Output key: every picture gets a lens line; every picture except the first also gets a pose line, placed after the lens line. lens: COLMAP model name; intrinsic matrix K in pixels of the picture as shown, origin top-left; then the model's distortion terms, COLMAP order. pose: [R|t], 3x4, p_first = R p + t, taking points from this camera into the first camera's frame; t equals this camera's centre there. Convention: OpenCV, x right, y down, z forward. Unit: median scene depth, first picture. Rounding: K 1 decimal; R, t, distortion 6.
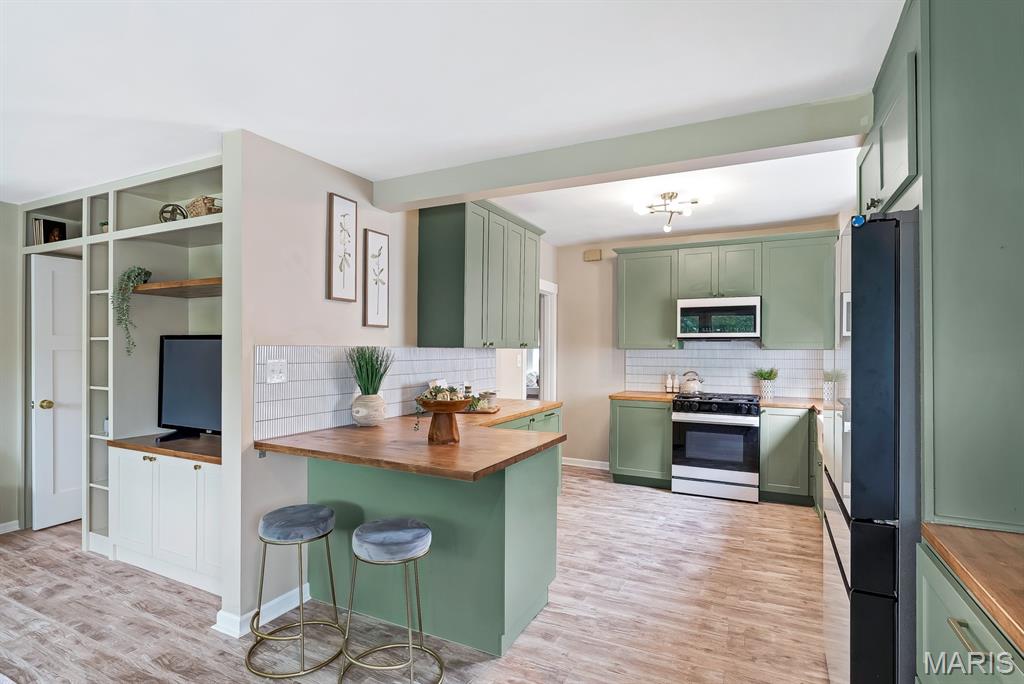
lens RADIAL K [[514.1, 0, 510.9], [0, 514.1, 351.4], [0, 0, 1]] dist [-0.001861, 0.000395]
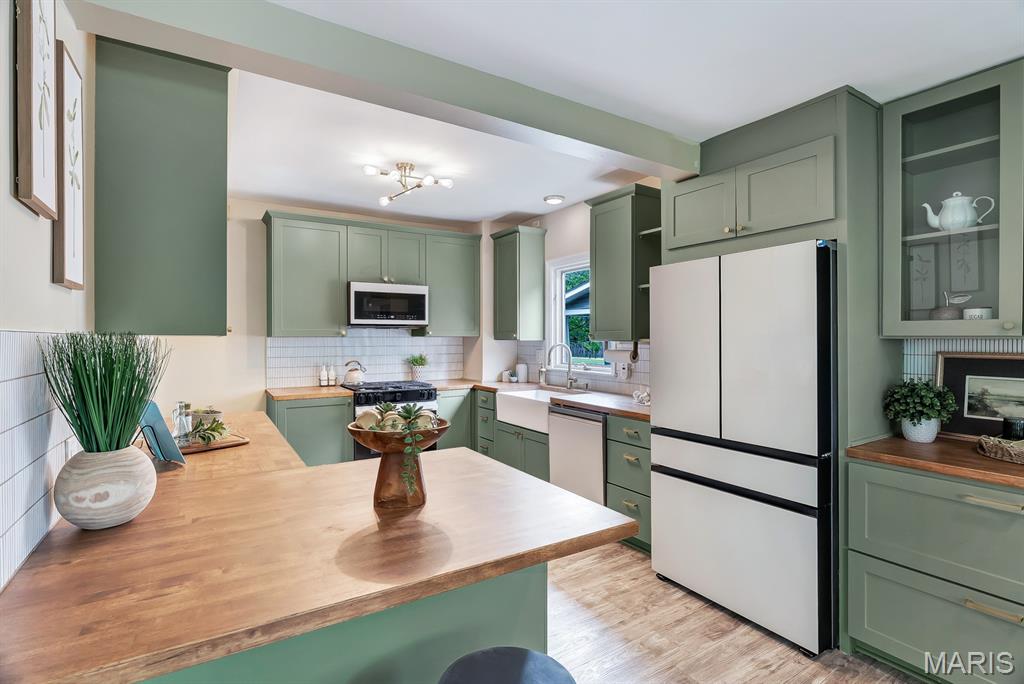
lens RADIAL K [[491.8, 0, 514.6], [0, 491.8, 340.8], [0, 0, 1]] dist [-0.001498, 0.000052]
pose [[0.513018, -0.012220, 0.858291, -0.427320], [0.009134, 0.999920, 0.008777, -0.003510], [-0.858329, 0.003337, 0.513088, 0.491252]]
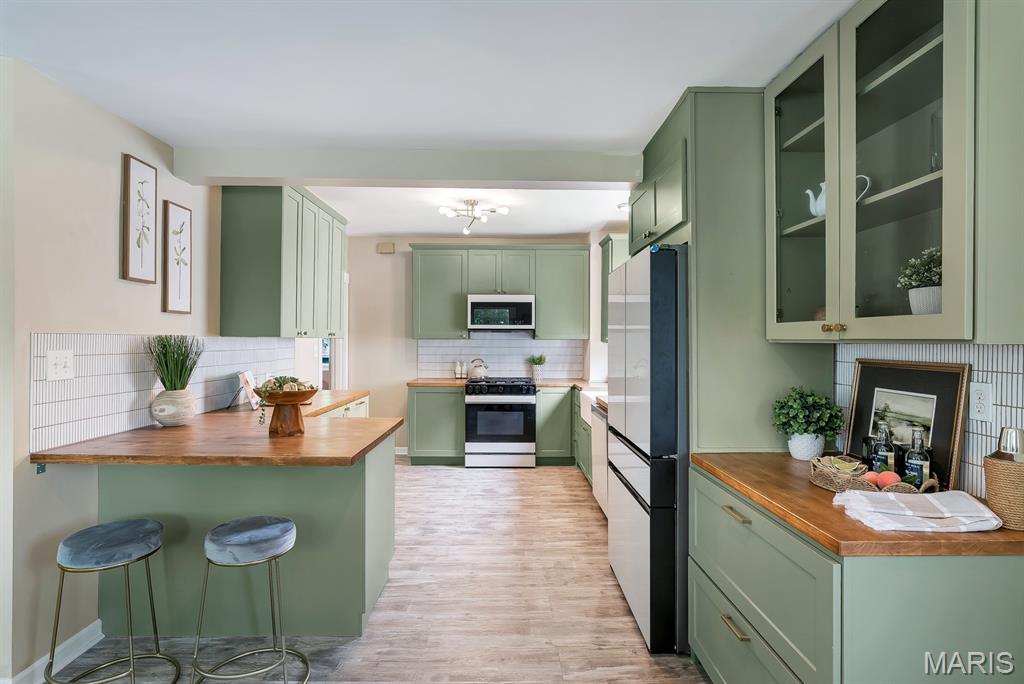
lens RADIAL K [[505.3, 0, 512.0], [0, 505.3, 342.0], [0, 0, 1]] dist [-0.000262, 0.000740]
pose [[0.887404, -0.002438, 0.460986, -0.155166], [0.002382, 0.999997, 0.000705, 0.002558], [-0.460987, 0.000473, 0.887407, -0.030623]]
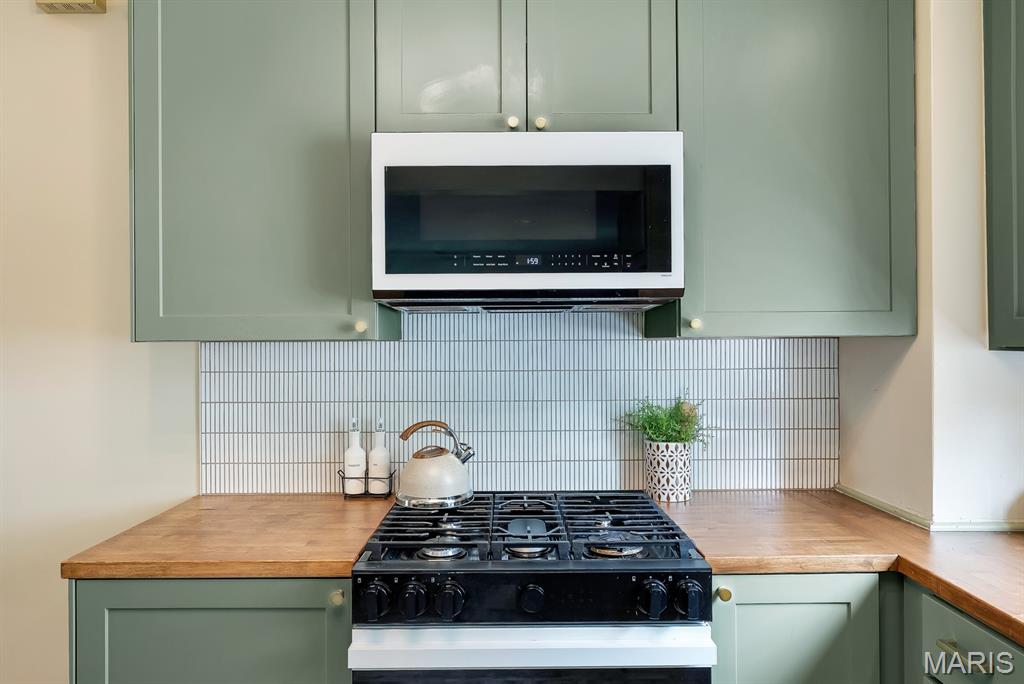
lens RADIAL K [[676.8, 0, 512.6], [0, 676.8, 339.7], [0, 0, 1]] dist [-0.000729, -0.000666]
pose [[0.888298, -0.011928, 0.459112, 0.373641], [0.014124, 0.999899, -0.001350, -0.005353], [-0.459049, 0.007684, 0.888378, 1.092253]]
